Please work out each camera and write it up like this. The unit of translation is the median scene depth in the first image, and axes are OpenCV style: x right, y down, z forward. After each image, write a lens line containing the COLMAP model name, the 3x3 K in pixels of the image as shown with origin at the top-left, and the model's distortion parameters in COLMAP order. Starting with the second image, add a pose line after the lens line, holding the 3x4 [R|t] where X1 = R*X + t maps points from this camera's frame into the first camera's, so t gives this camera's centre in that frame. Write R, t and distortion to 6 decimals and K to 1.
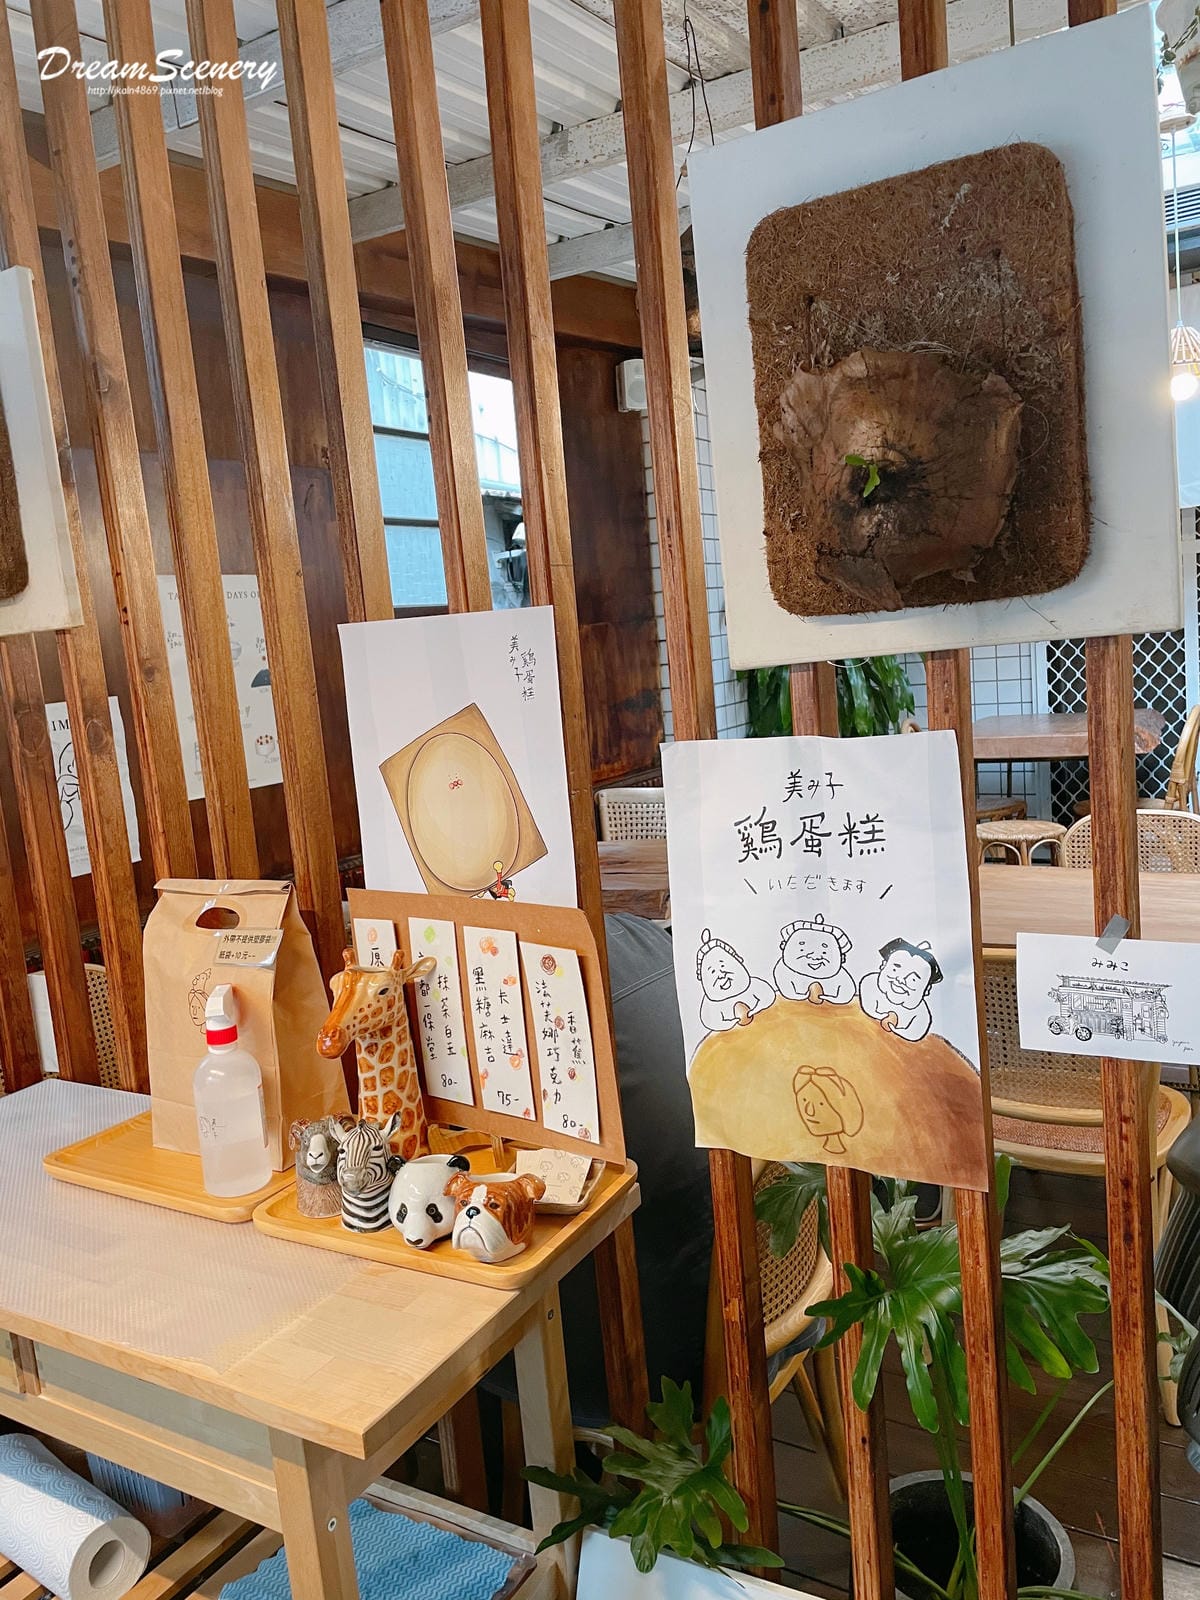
lens RADIAL K [[1247.6, 0, 610.1], [0, 1247.6, 799.9], [0, 0, 1]] dist [0.081728, -0.035282]
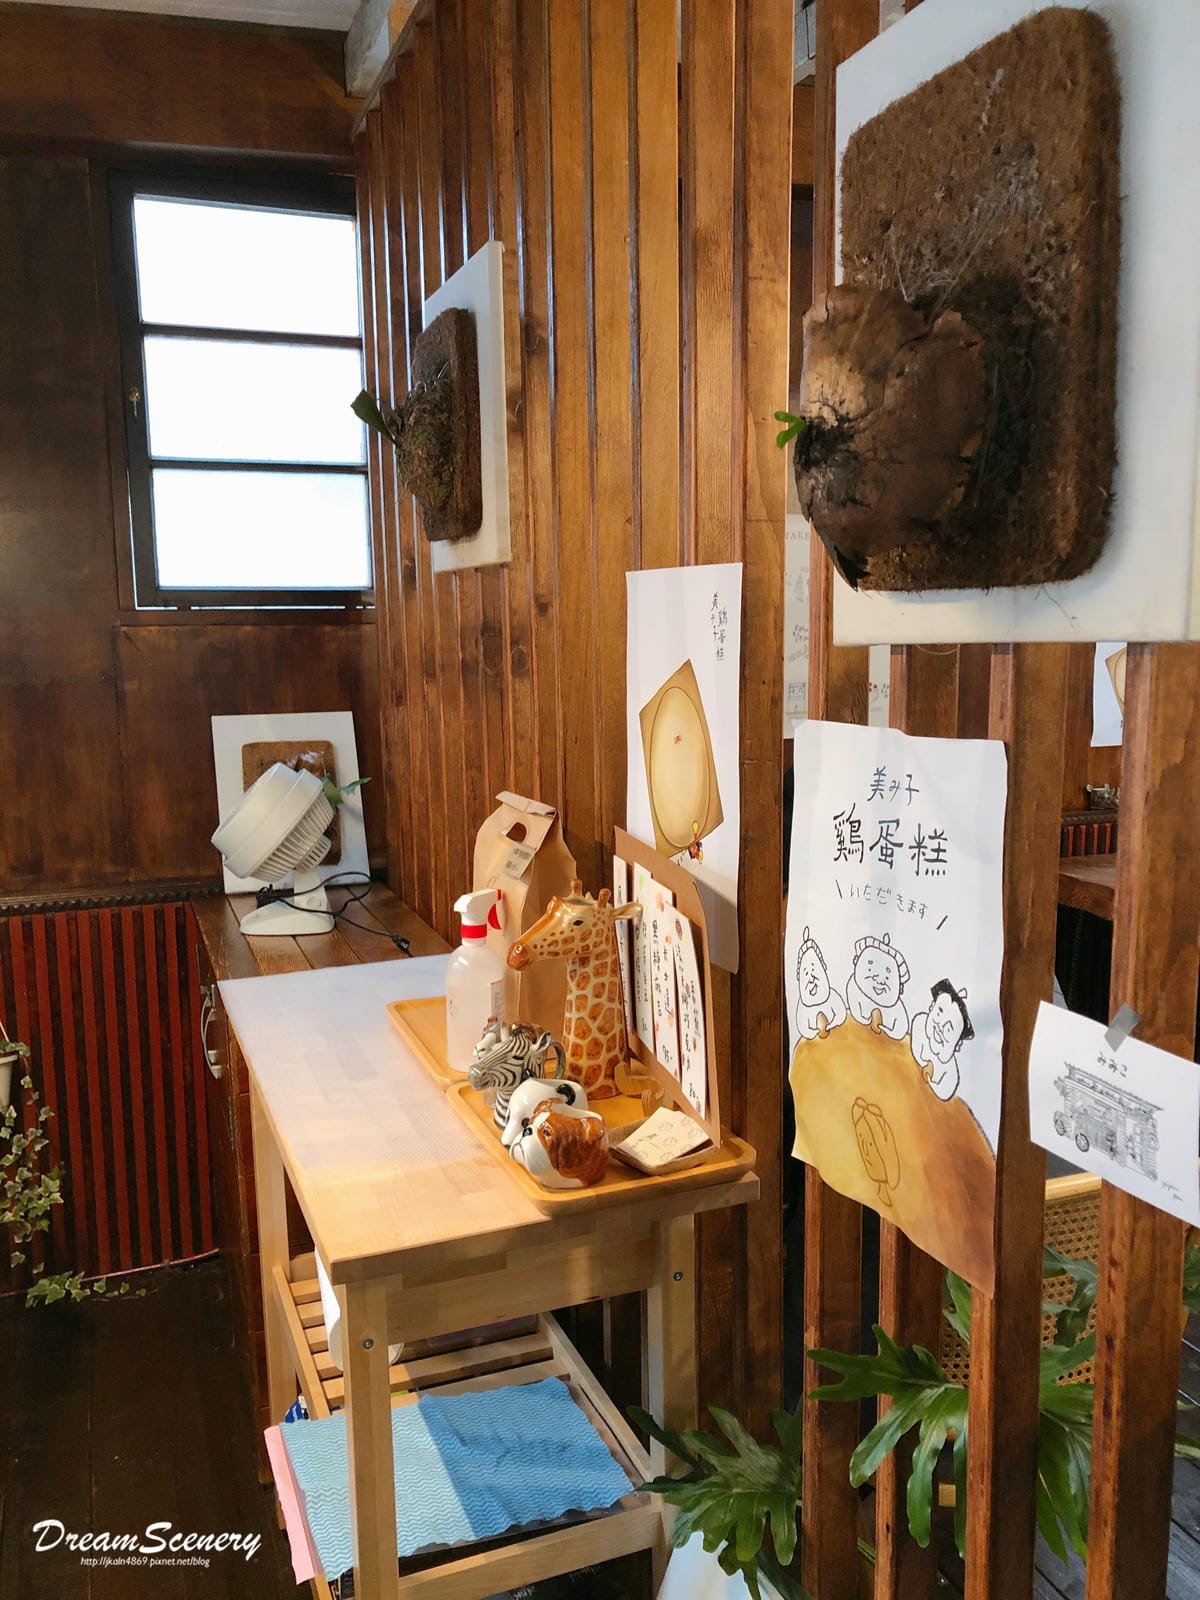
lens RADIAL K [[1325.1, 0, 562.2], [0, 1325.1, 826.4], [0, 0, 1]] dist [0.070614, -0.038906]
pose [[0.782273, 0.175475, -0.597711, 0.536609], [-0.143457, 0.984462, 0.101264, -0.044822], [0.606193, 0.006530, 0.795291, 0.118427]]
